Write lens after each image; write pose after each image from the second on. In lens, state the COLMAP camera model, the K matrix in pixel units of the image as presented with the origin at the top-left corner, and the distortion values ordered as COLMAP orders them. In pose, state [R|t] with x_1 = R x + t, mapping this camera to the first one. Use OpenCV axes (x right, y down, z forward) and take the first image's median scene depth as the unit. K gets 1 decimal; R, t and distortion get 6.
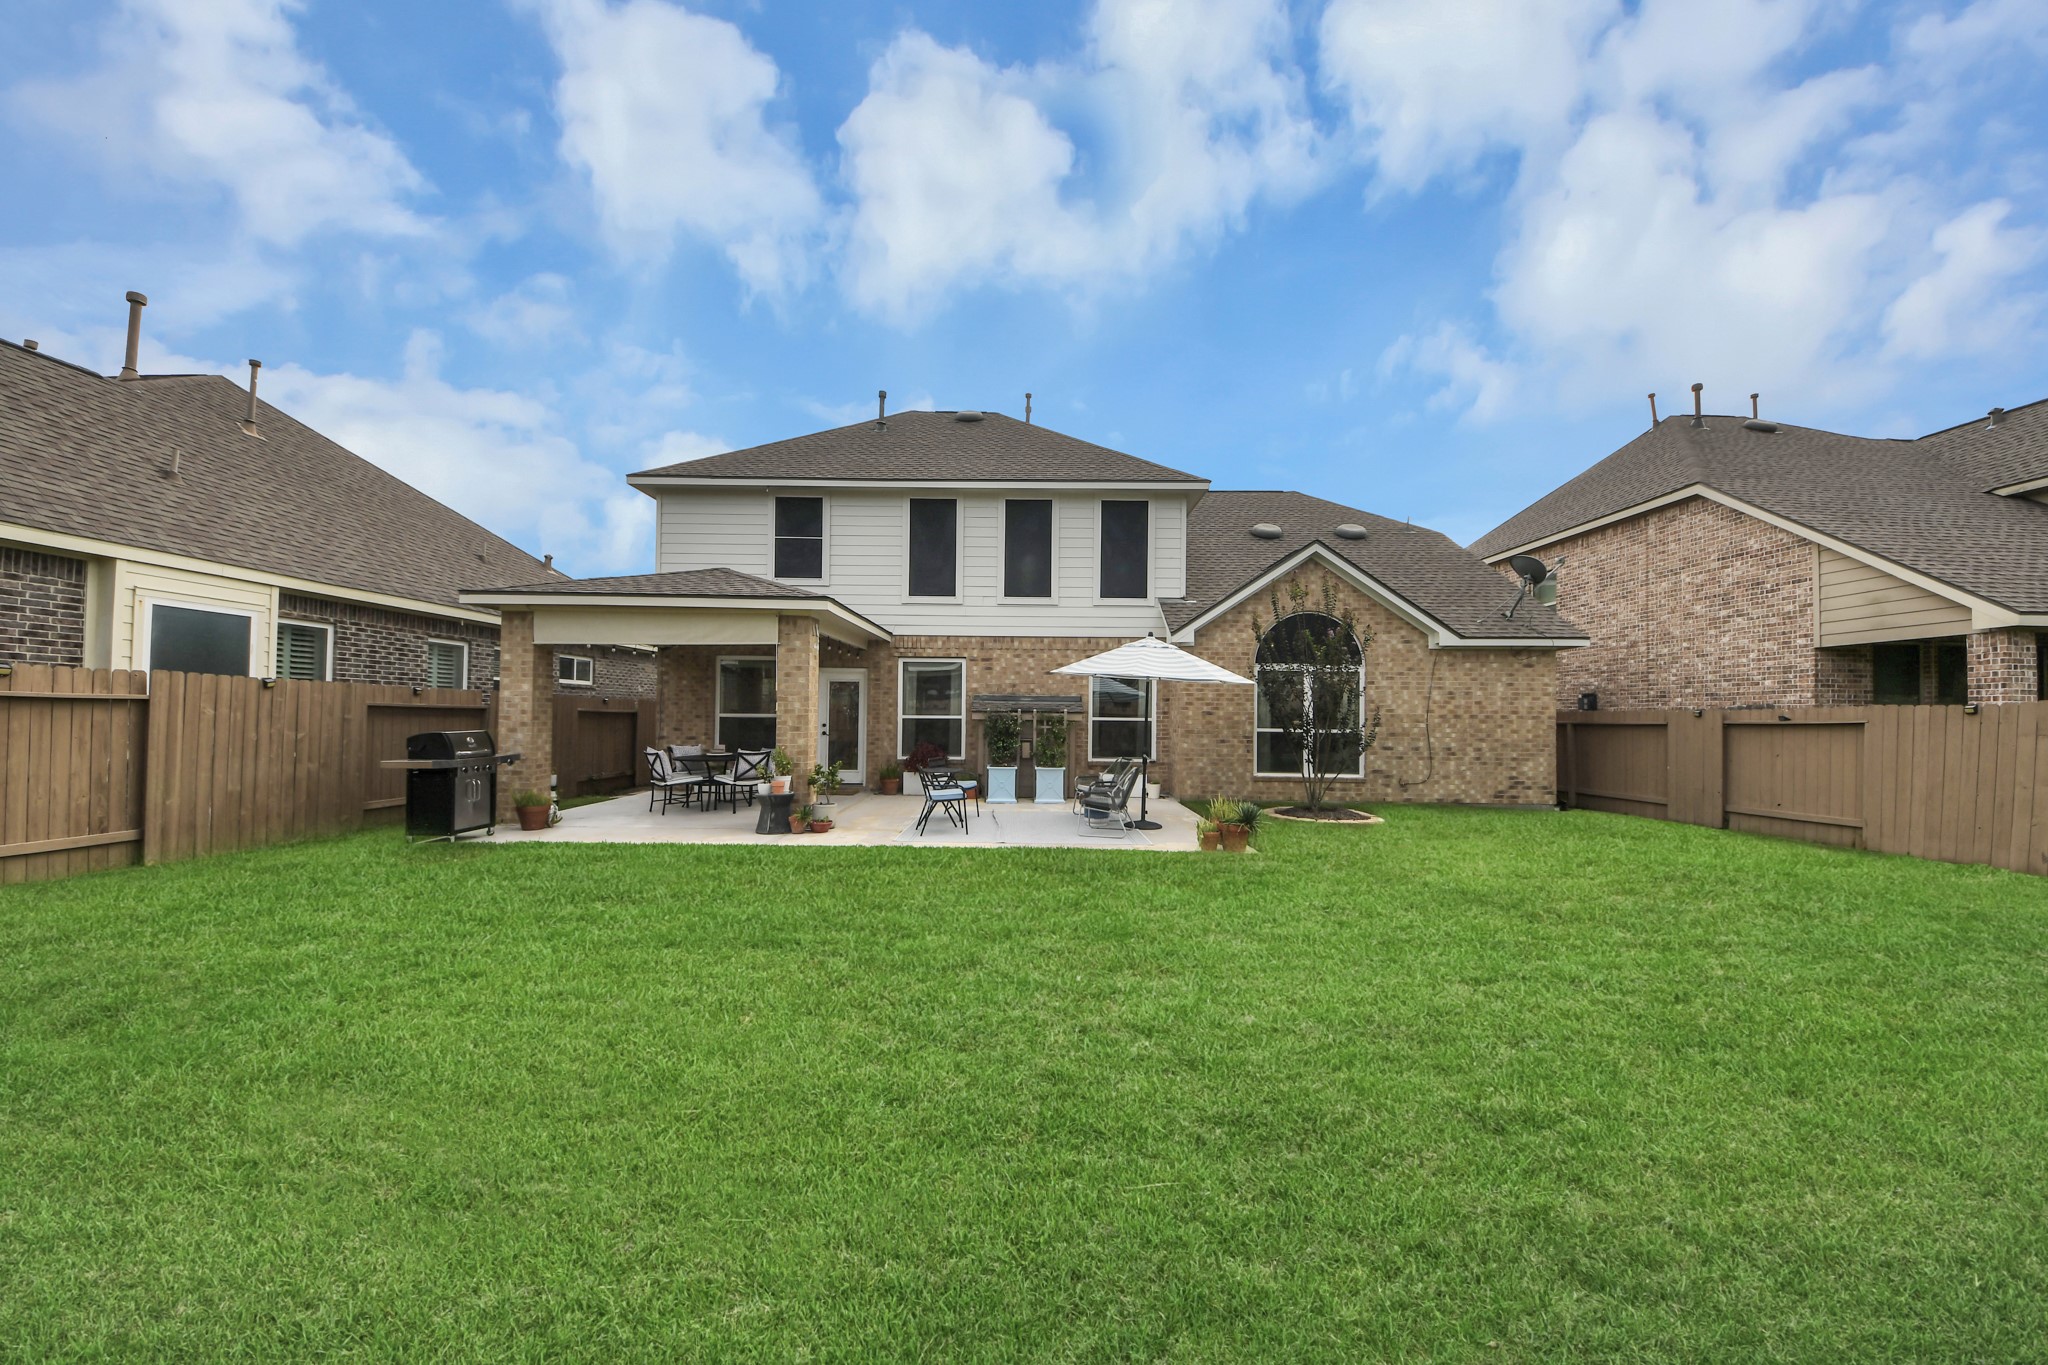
lens RADIAL K [[721.7, 0, 1029.7], [0, 721.7, 691.2], [0, 0, 1]] dist [0.027637, -0.015044]
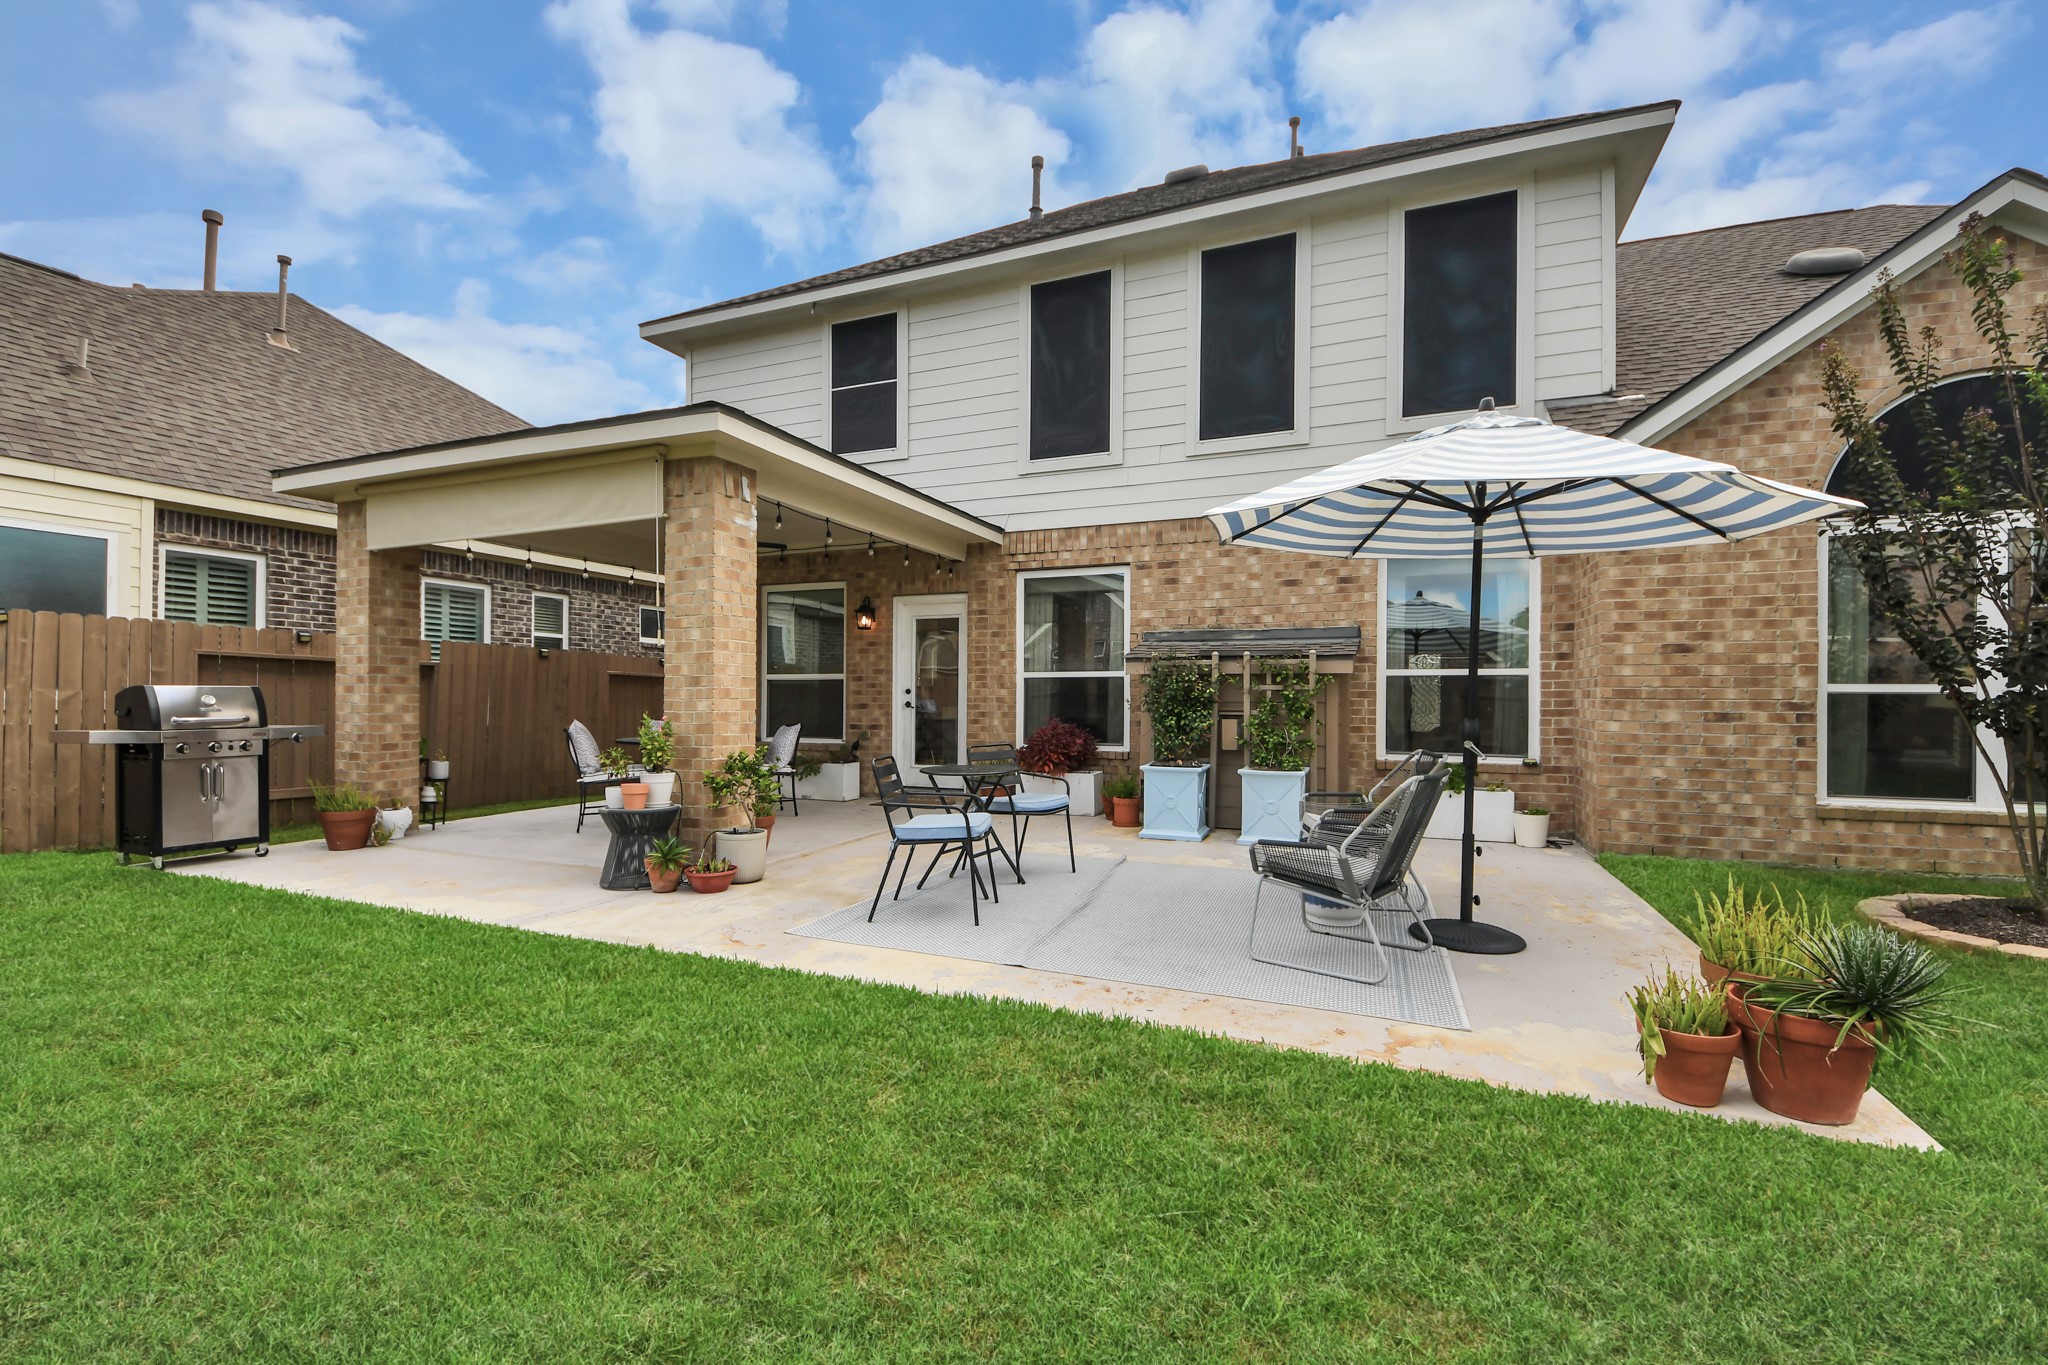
lens RADIAL K [[861.2, 0, 1027.7], [0, 861.2, 692.1], [0, 0, 1]] dist [0.039191, -0.037546]
pose [[0.921629, -0.009391, -0.387958, 0.097558], [0.017018, 0.999723, 0.016230, 0.040739], [0.387698, -0.021560, 0.921534, 0.402702]]
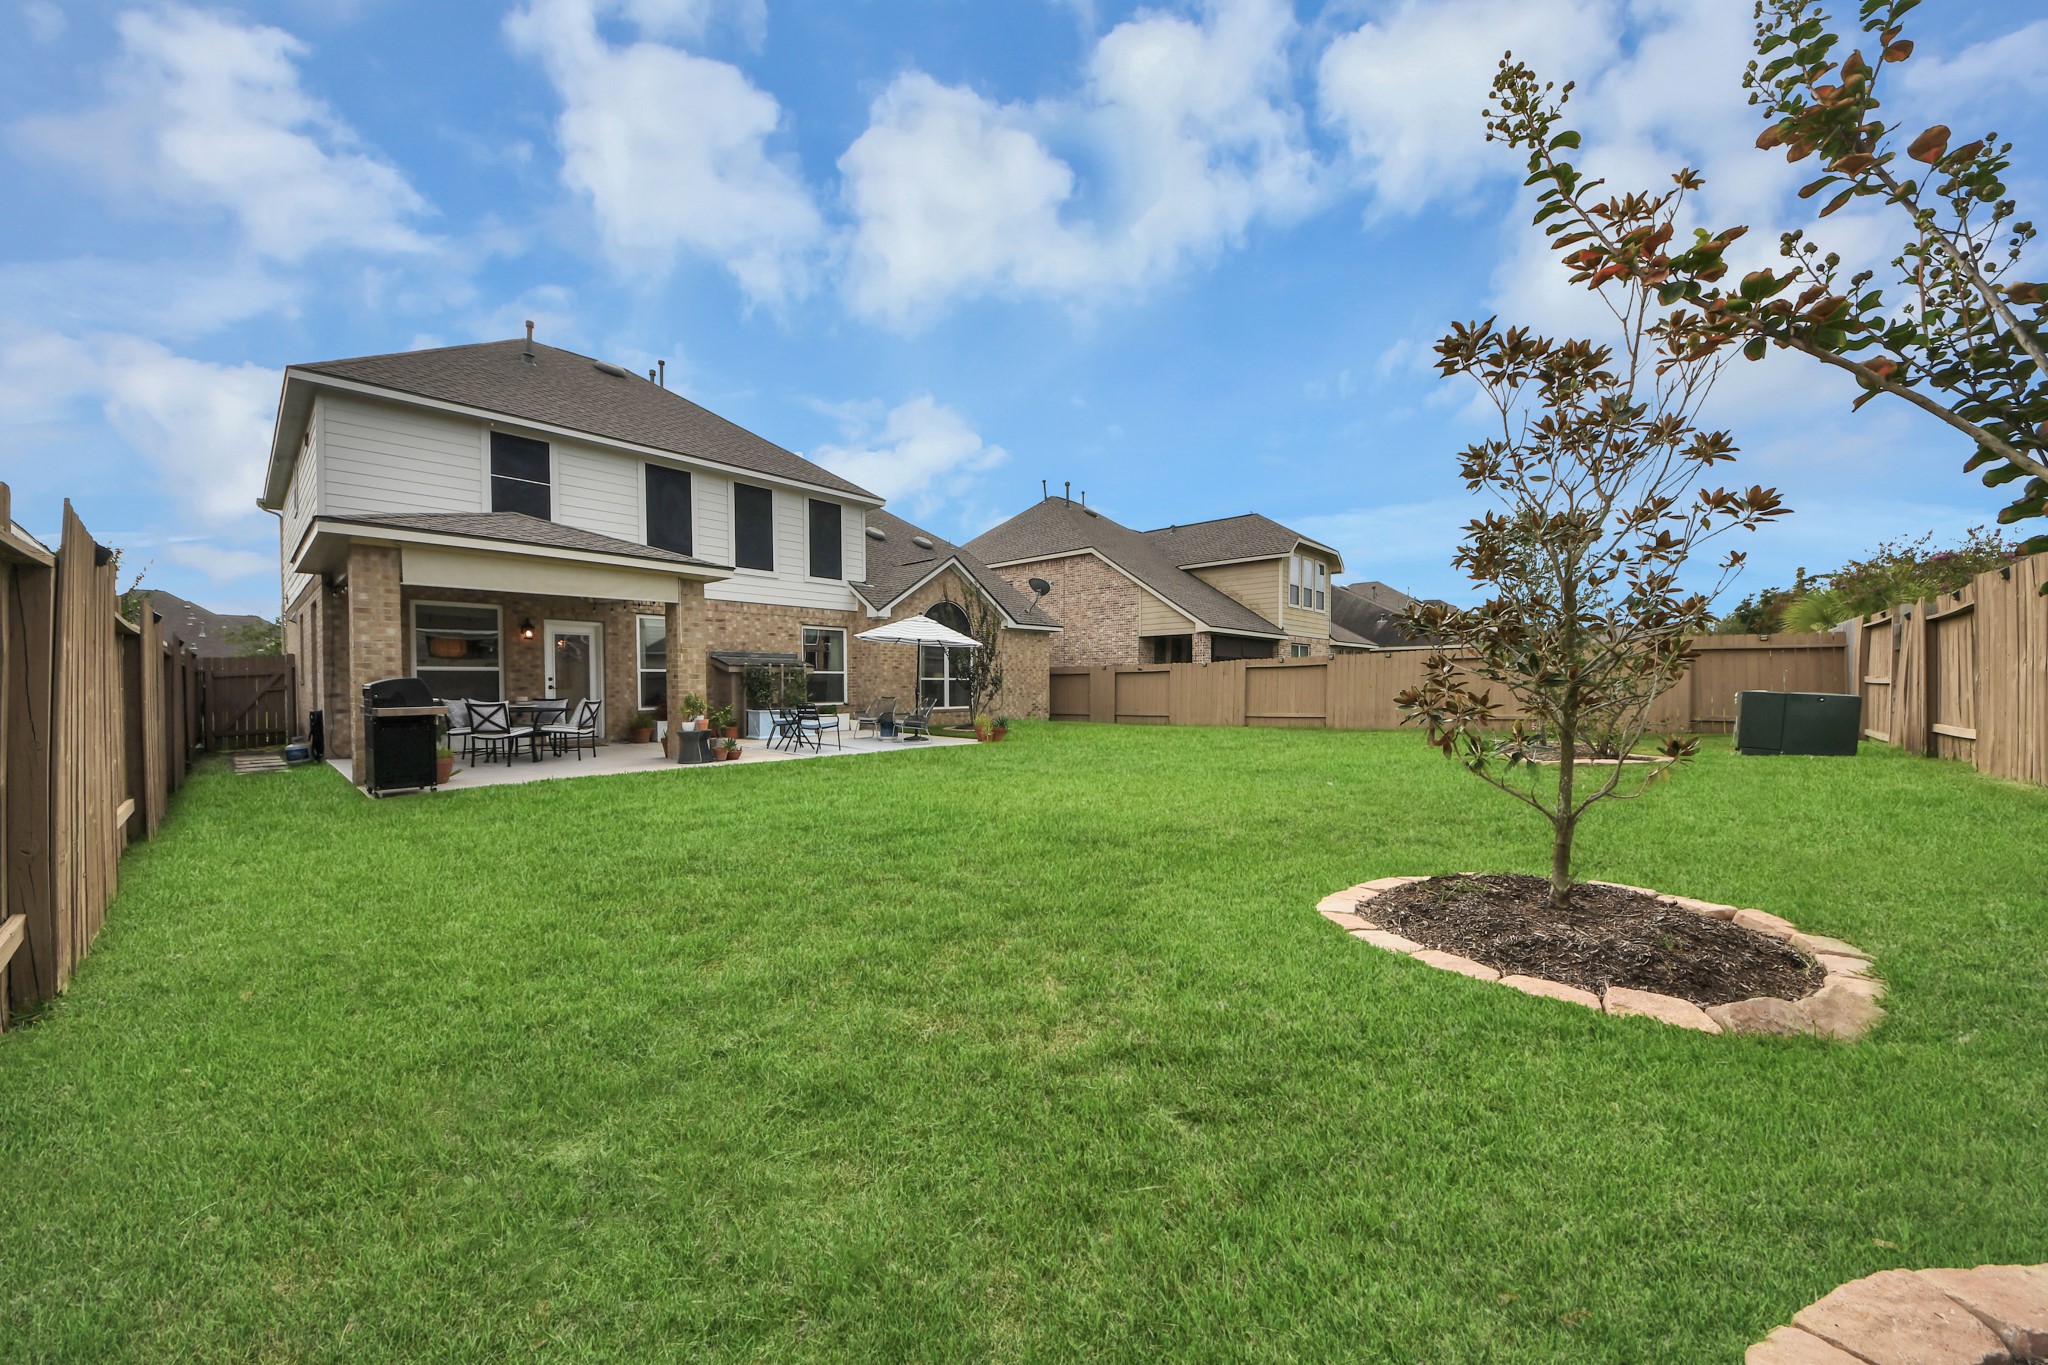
lens RADIAL K [[721.7, 0, 1029.7], [0, 721.7, 691.2], [0, 0, 1]] dist [0.027637, -0.015044]
pose [[0.664097, -0.021495, 0.747338, -0.641459], [-0.014829, 0.999011, 0.041911, 0.013914], [-0.747500, -0.038915, 0.663121, -0.145369]]
